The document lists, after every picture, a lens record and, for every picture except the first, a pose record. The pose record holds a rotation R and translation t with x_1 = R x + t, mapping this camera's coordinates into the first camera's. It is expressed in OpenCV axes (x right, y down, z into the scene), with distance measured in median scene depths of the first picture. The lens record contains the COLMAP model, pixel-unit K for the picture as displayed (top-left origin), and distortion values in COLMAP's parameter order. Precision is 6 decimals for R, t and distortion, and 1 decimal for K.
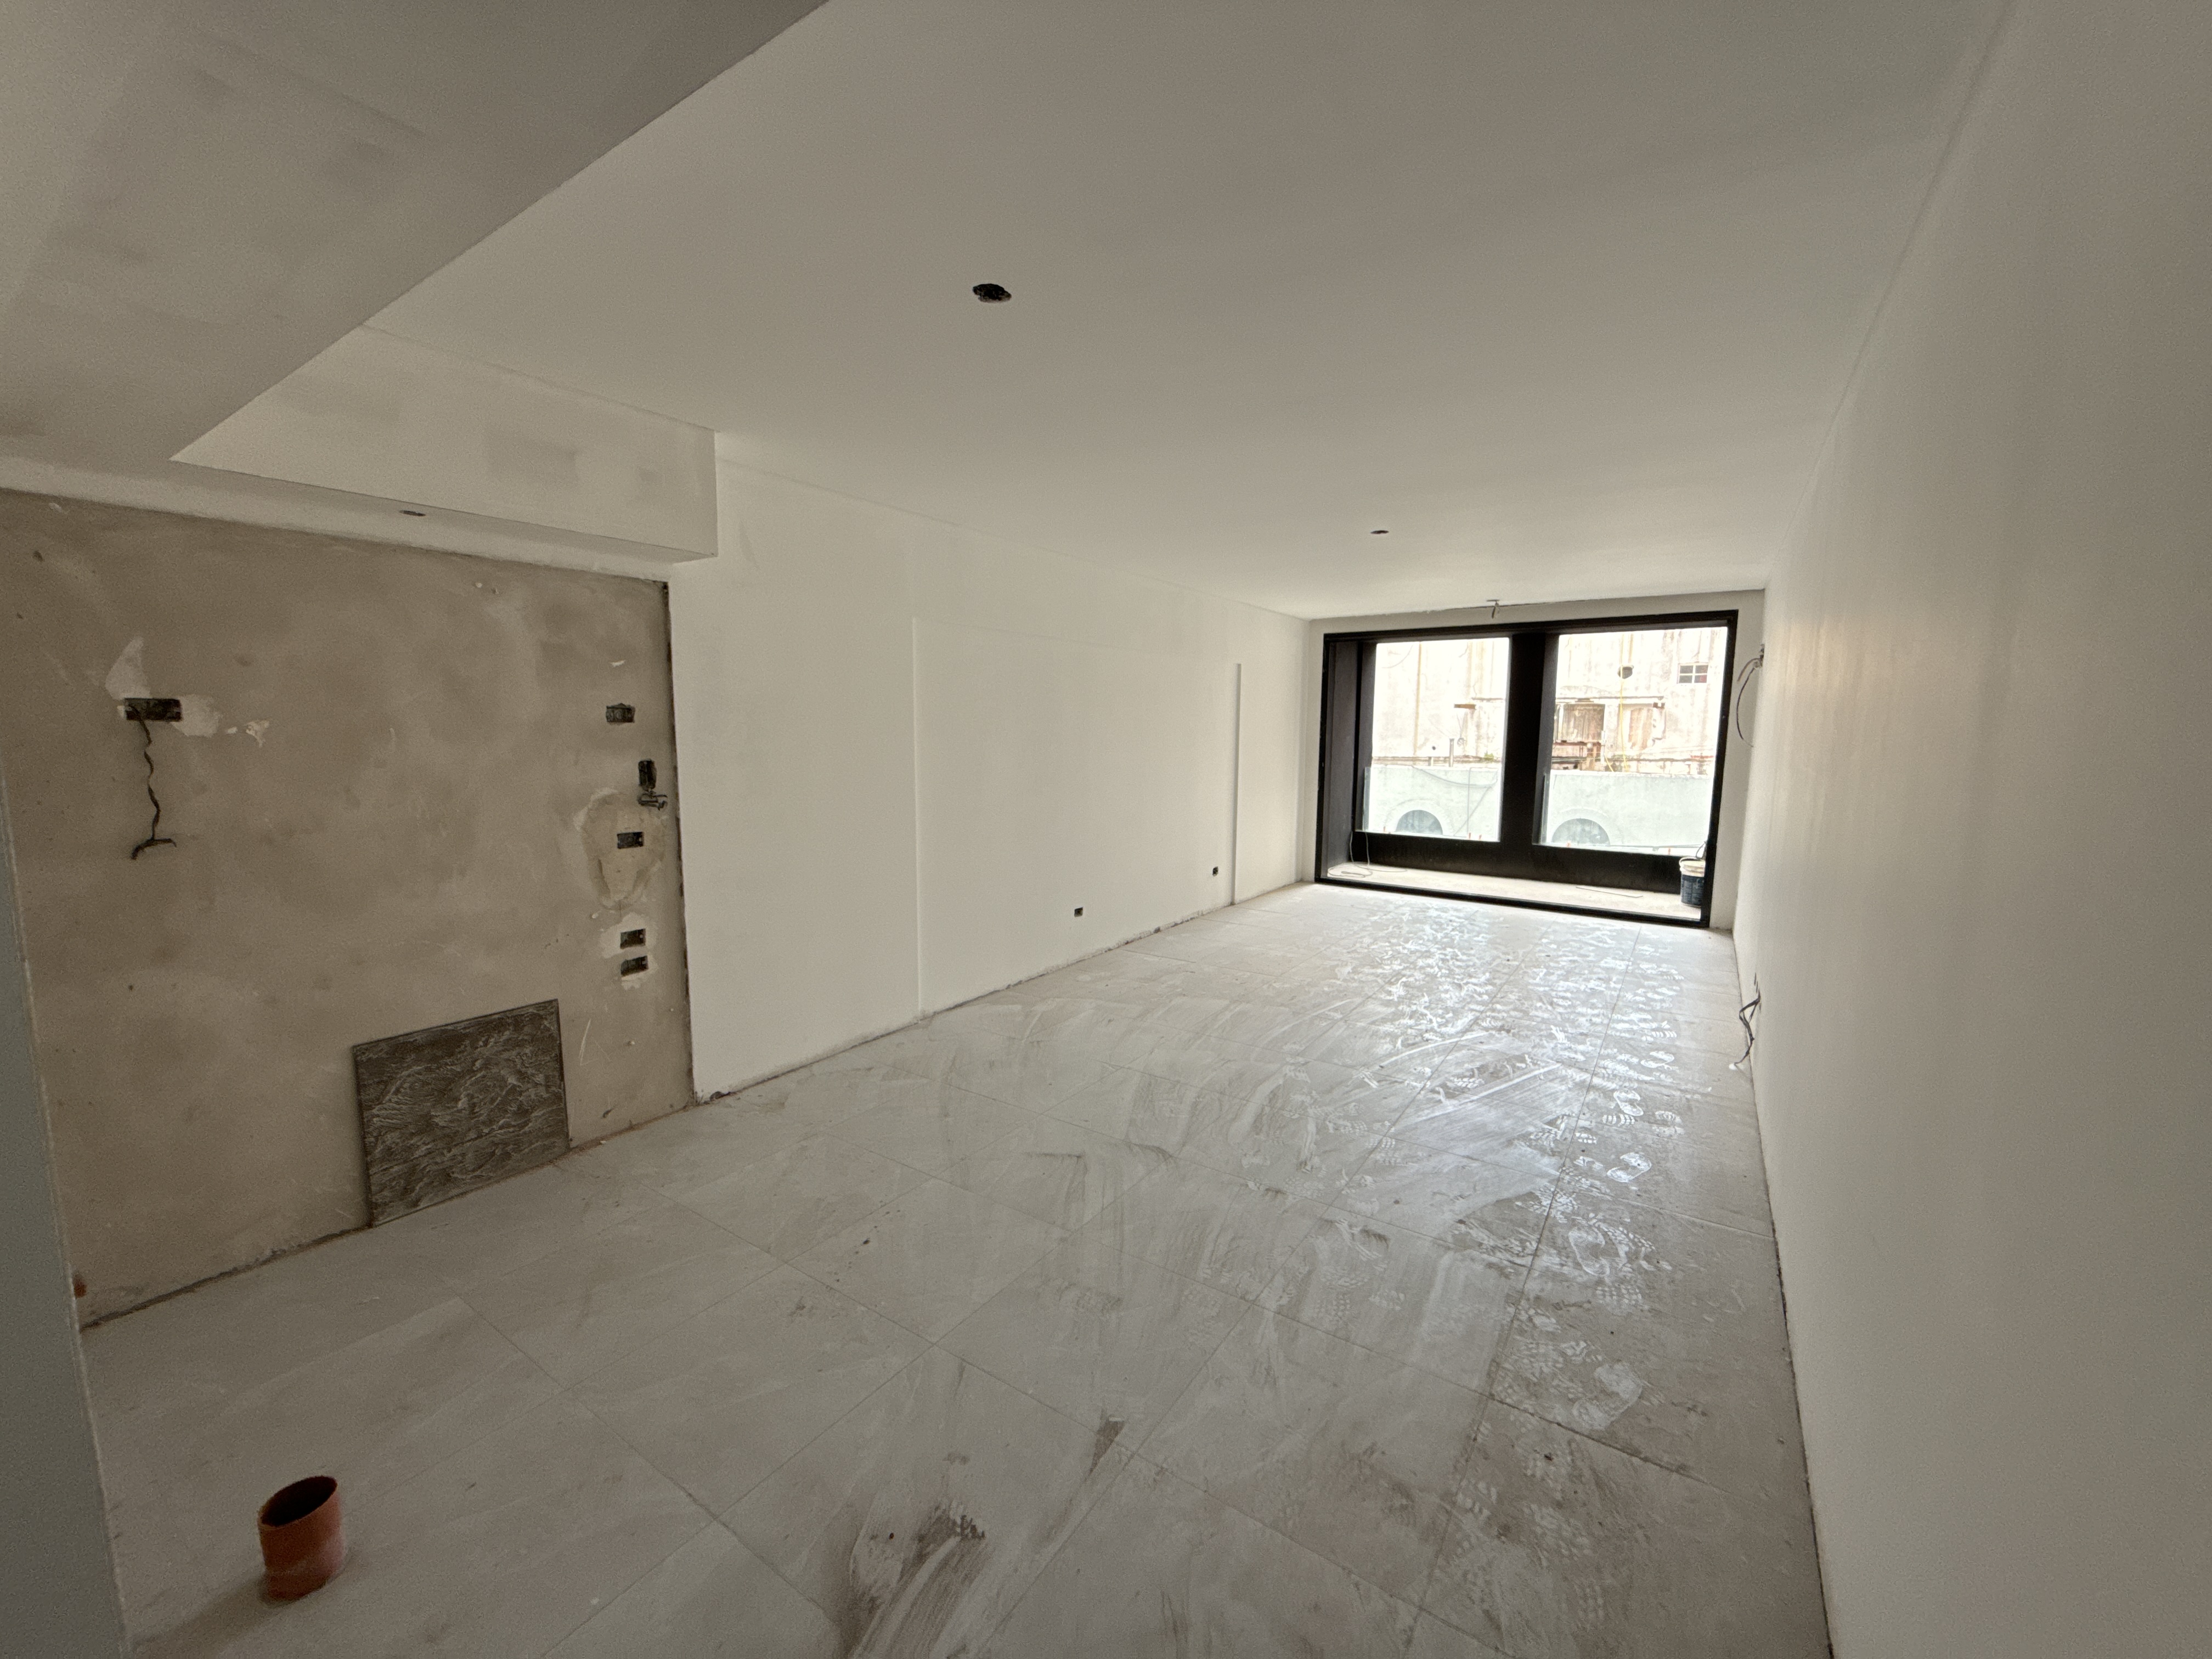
lens RADIAL K [[887.2, 0, 1107.9], [0, 887.2, 834.0], [0, 0, 1]] dist [0.000705, -0.000682]
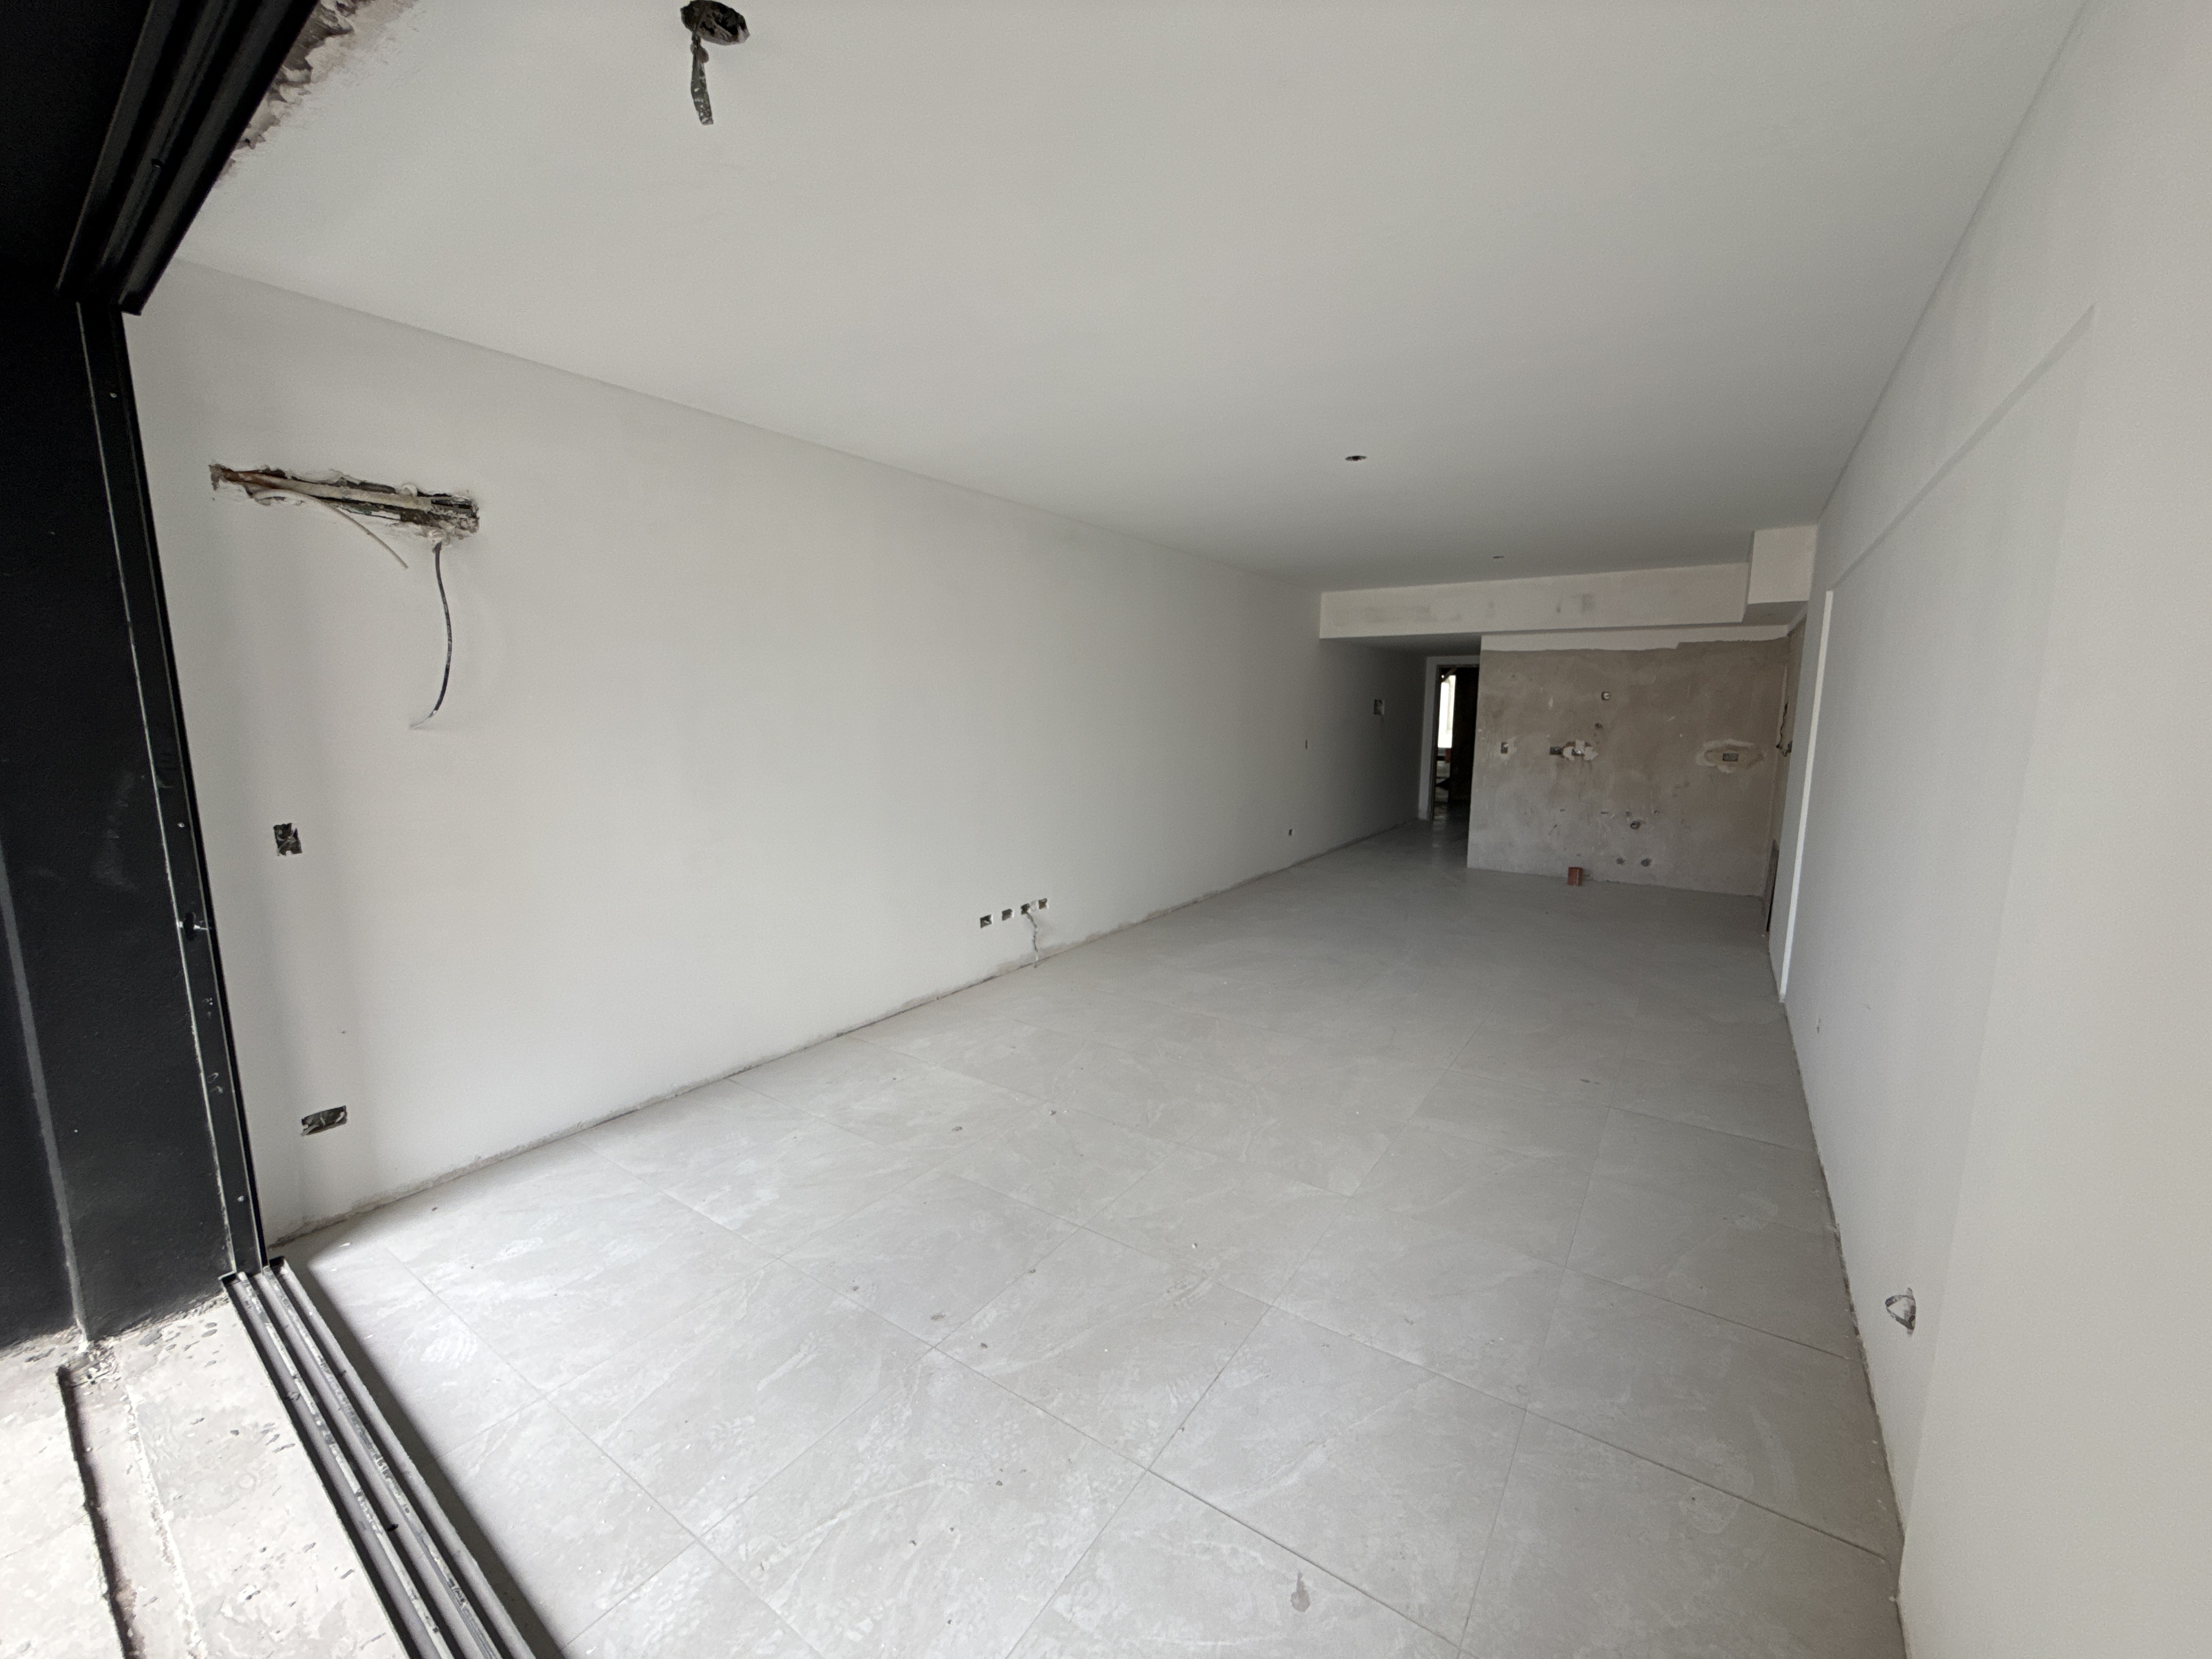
lens RADIAL K [[887.2, 0, 1107.9], [0, 887.2, 834.0], [0, 0, 1]] dist [0.000705, -0.000682]
pose [[-0.999902, -0.011329, 0.008218, 0.832209], [-0.008741, 0.964065, 0.265524, -0.357466], [-0.010931, 0.265426, -0.964069, 3.000158]]
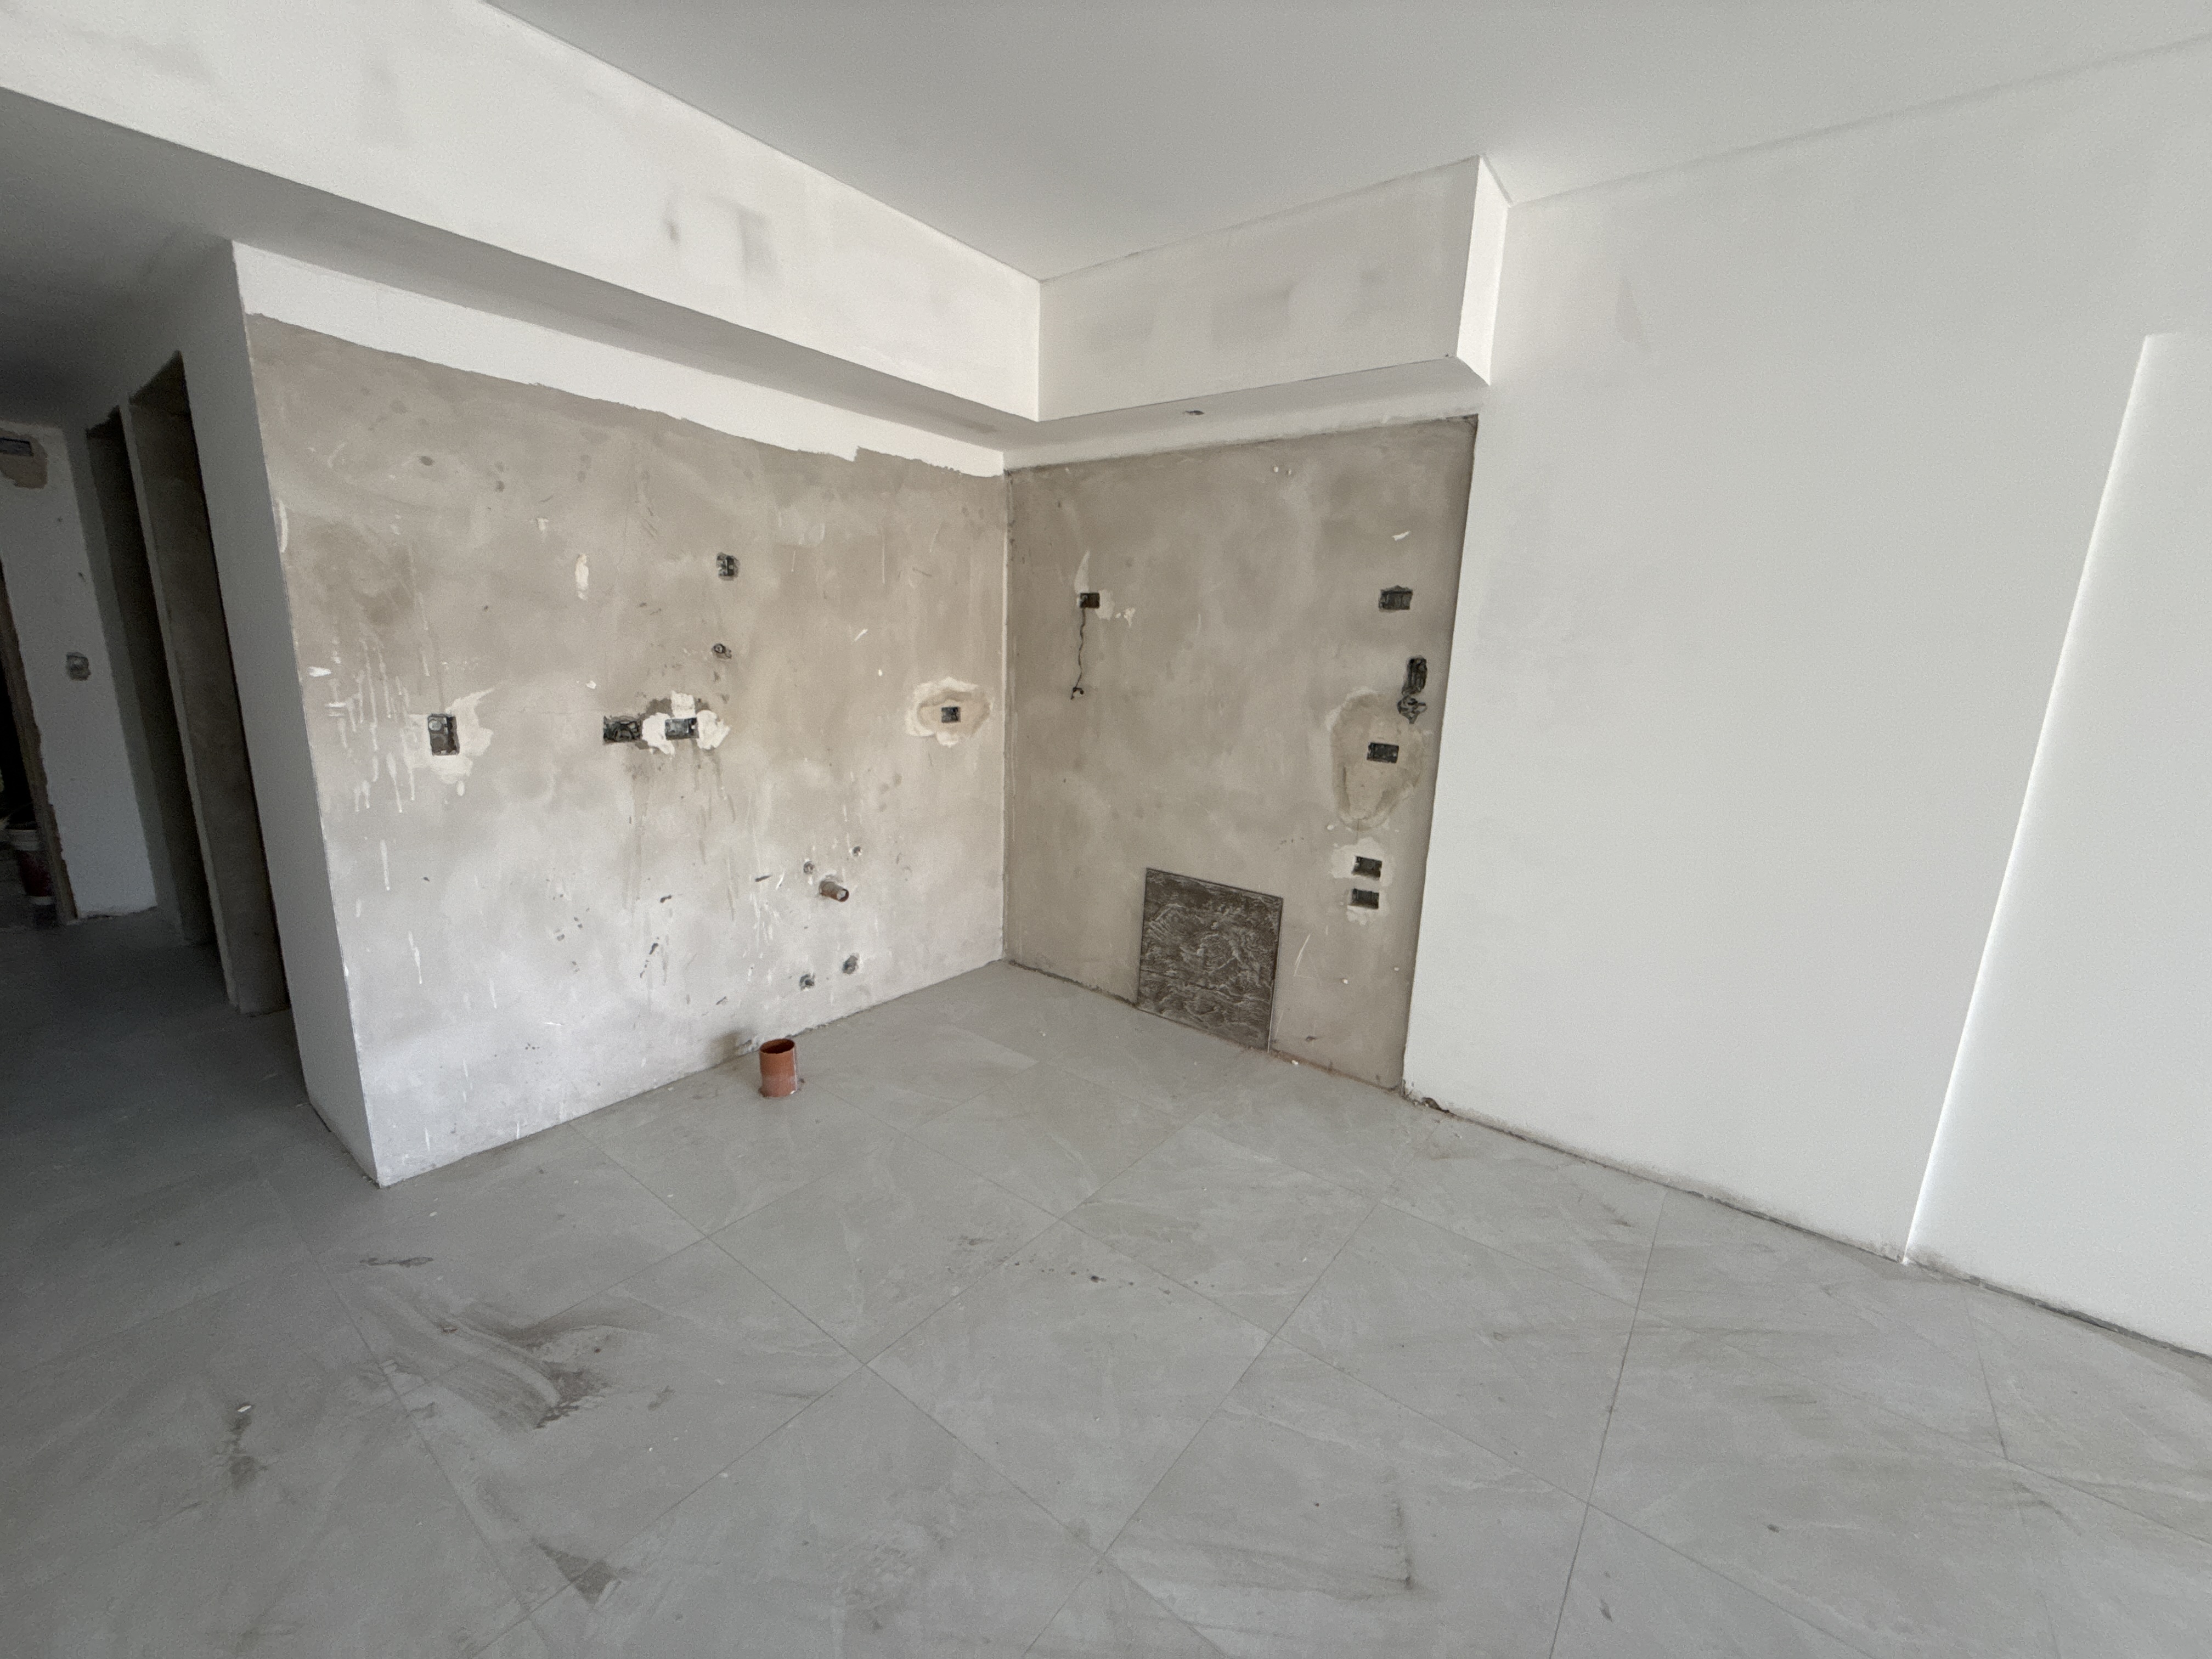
lens RADIAL K [[887.2, 0, 1107.9], [0, 887.2, 834.0], [0, 0, 1]] dist [0.000705, -0.000682]
pose [[-0.064949, 0.201801, -0.977271, 0.344885], [-0.156846, 0.965101, 0.209712, -0.059240], [0.985485, 0.166902, -0.031031, 0.857153]]
